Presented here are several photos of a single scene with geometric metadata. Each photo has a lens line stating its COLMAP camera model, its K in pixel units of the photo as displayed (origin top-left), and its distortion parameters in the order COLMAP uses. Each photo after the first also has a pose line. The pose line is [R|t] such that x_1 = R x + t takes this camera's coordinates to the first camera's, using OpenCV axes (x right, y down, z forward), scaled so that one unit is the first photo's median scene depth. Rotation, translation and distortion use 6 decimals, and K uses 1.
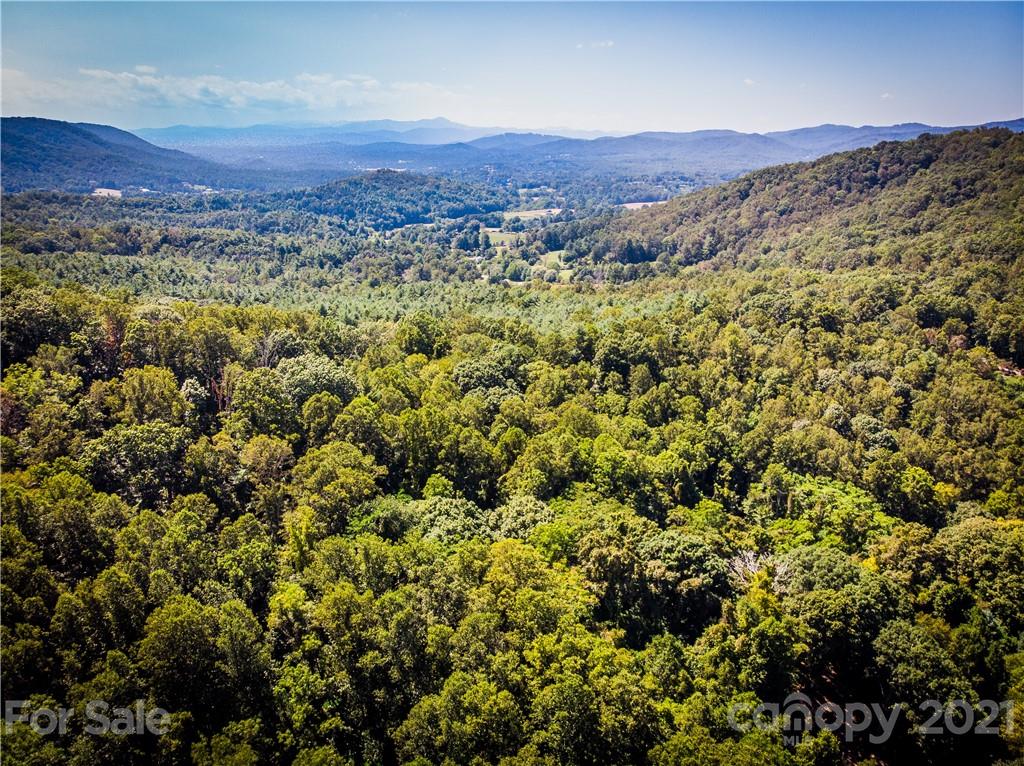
lens RADIAL K [[752.6, 0, 515.2], [0, 752.6, 382.4], [0, 0, 1]] dist [0.000810, 0.007080]
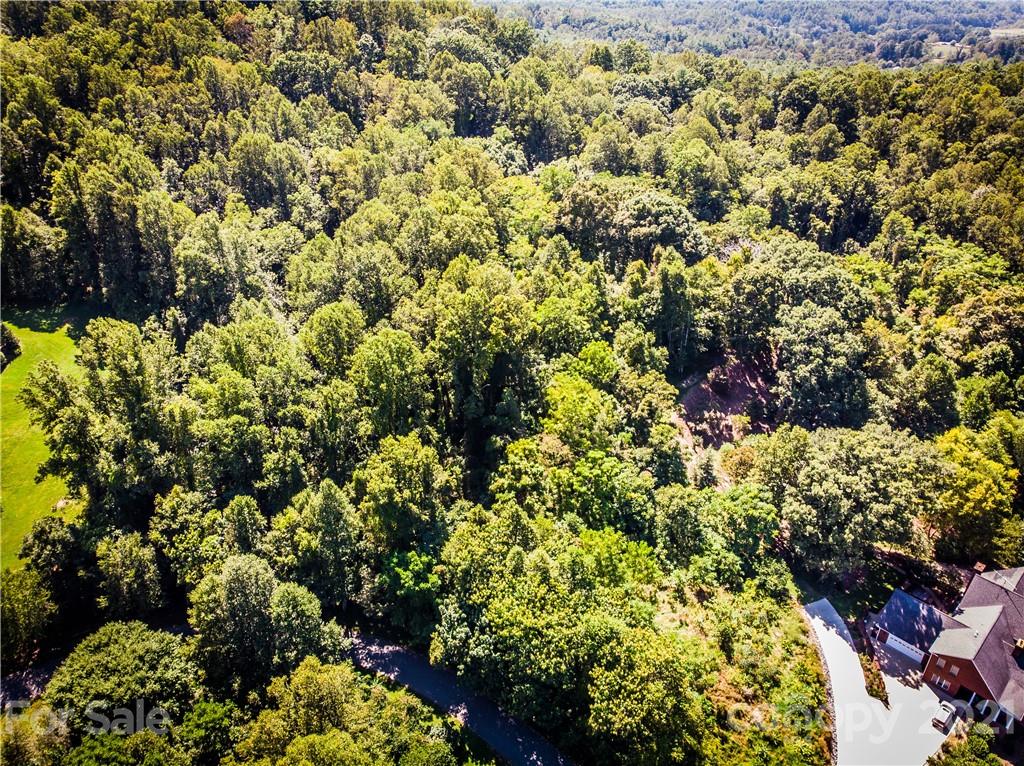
lens RADIAL K [[748.3, 0, 514.4], [0, 748.3, 386.4], [0, 0, 1]] dist [0.000770, 0.007511]
pose [[0.833879, 0.277805, -0.476938, 0.419659], [-0.169303, 0.951186, 0.258034, 0.144899], [0.525340, -0.134422, 0.840207, -0.038878]]
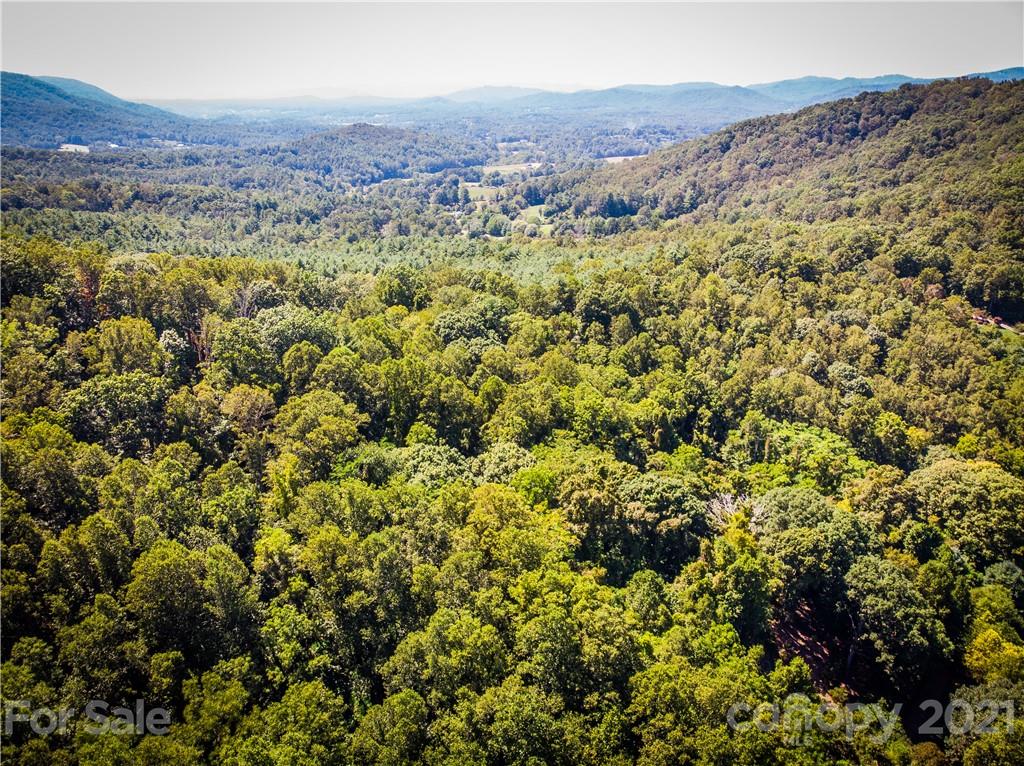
lens RADIAL K [[752.6, 0, 515.2], [0, 752.6, 382.4], [0, 0, 1]] dist [0.000810, 0.007080]
pose [[0.999653, -0.011169, 0.023855, 0.000647], [0.009832, 0.998413, 0.055451, 0.010161], [-0.024436, -0.055197, 0.998176, -0.003590]]
